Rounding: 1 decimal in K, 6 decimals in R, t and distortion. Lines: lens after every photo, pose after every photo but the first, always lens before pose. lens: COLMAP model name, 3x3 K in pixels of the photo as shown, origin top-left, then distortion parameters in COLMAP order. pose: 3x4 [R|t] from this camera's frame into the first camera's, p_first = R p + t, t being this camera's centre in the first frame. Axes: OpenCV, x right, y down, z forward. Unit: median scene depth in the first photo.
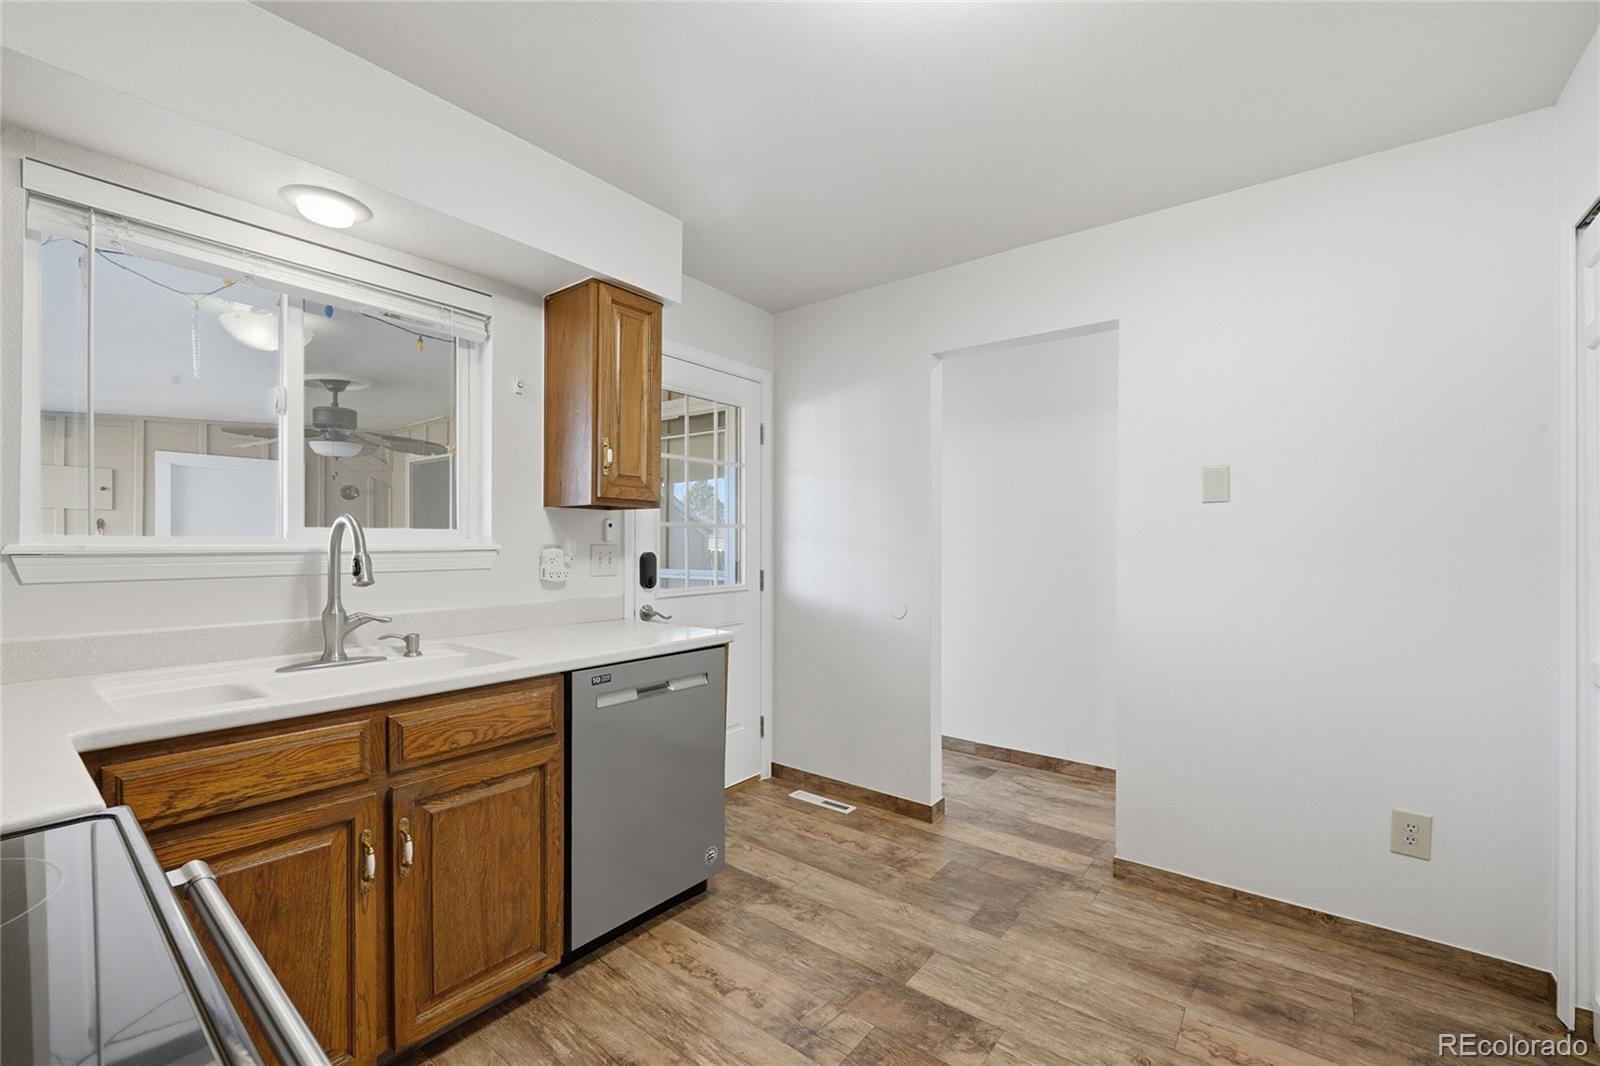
lens RADIAL K [[655.3, 0, 800.0], [0, 655.3, 533.0], [0, 0, 1]] dist [-0.013328, -0.000292]
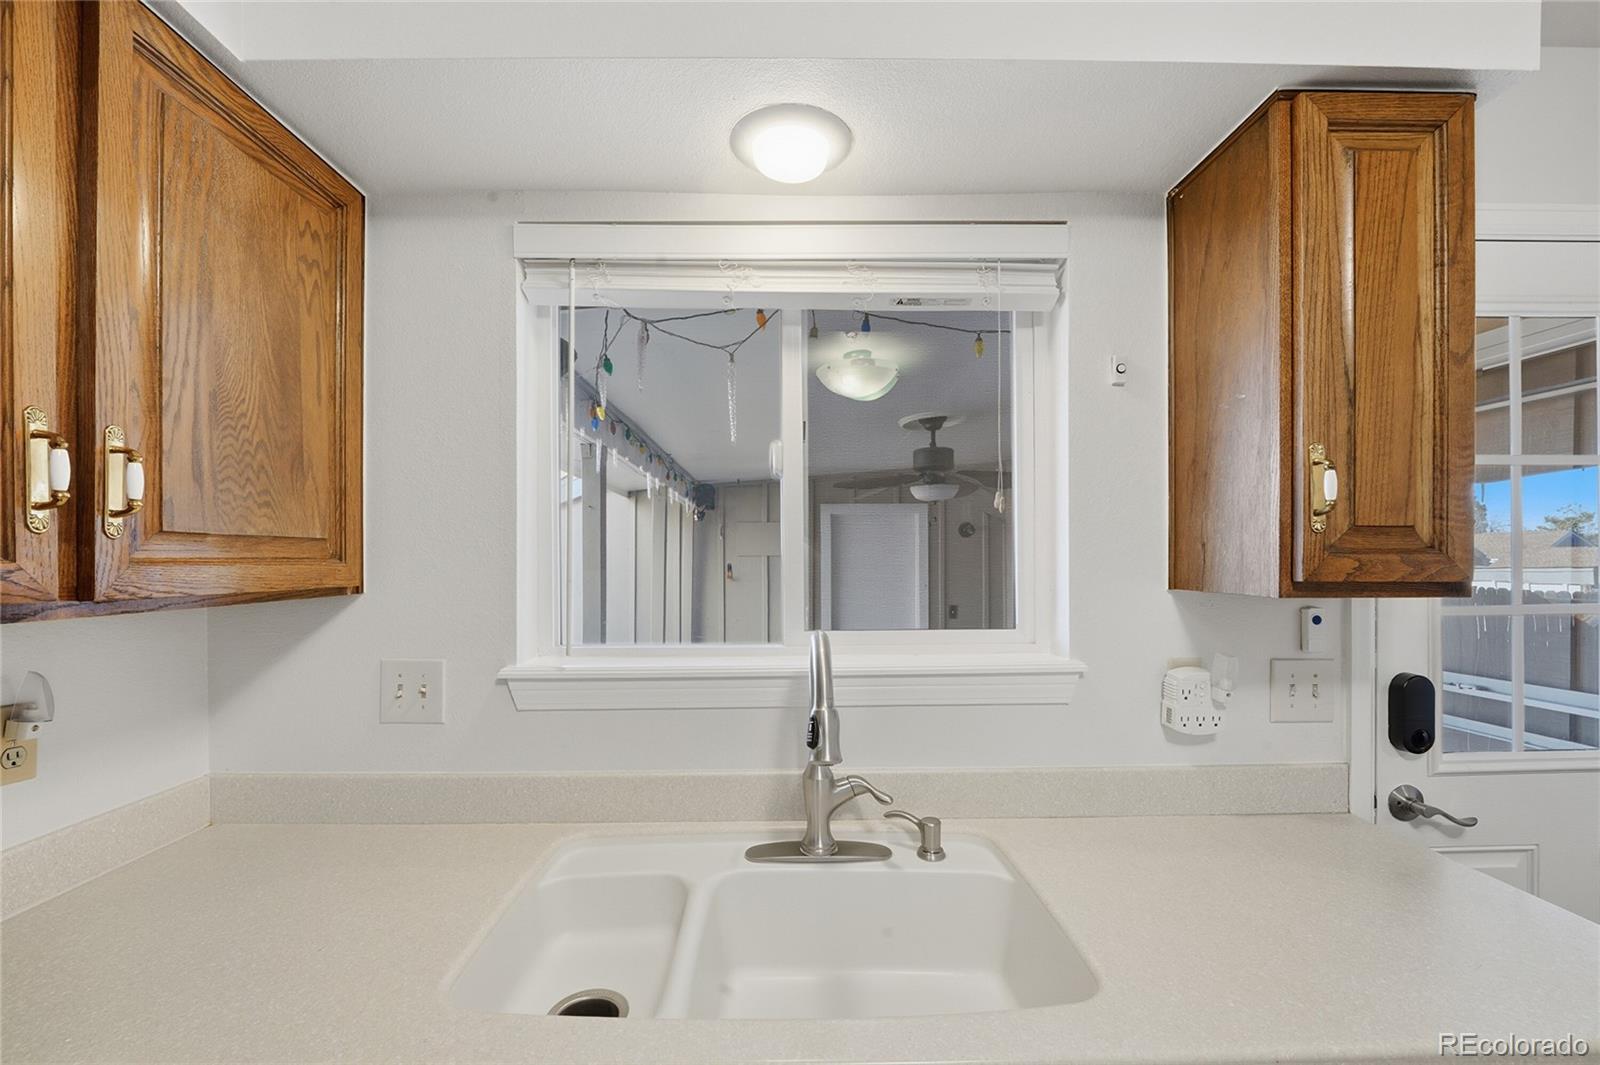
lens RADIAL K [[647.5, 0, 794.5], [0, 647.5, 564.3], [0, 0, 1]] dist [-0.011025, -0.000237]
pose [[0.607649, 0.005870, -0.794184, -0.161695], [0.016121, 0.999675, 0.019724, -0.076756], [0.794042, -0.024789, 0.607357, 0.443621]]
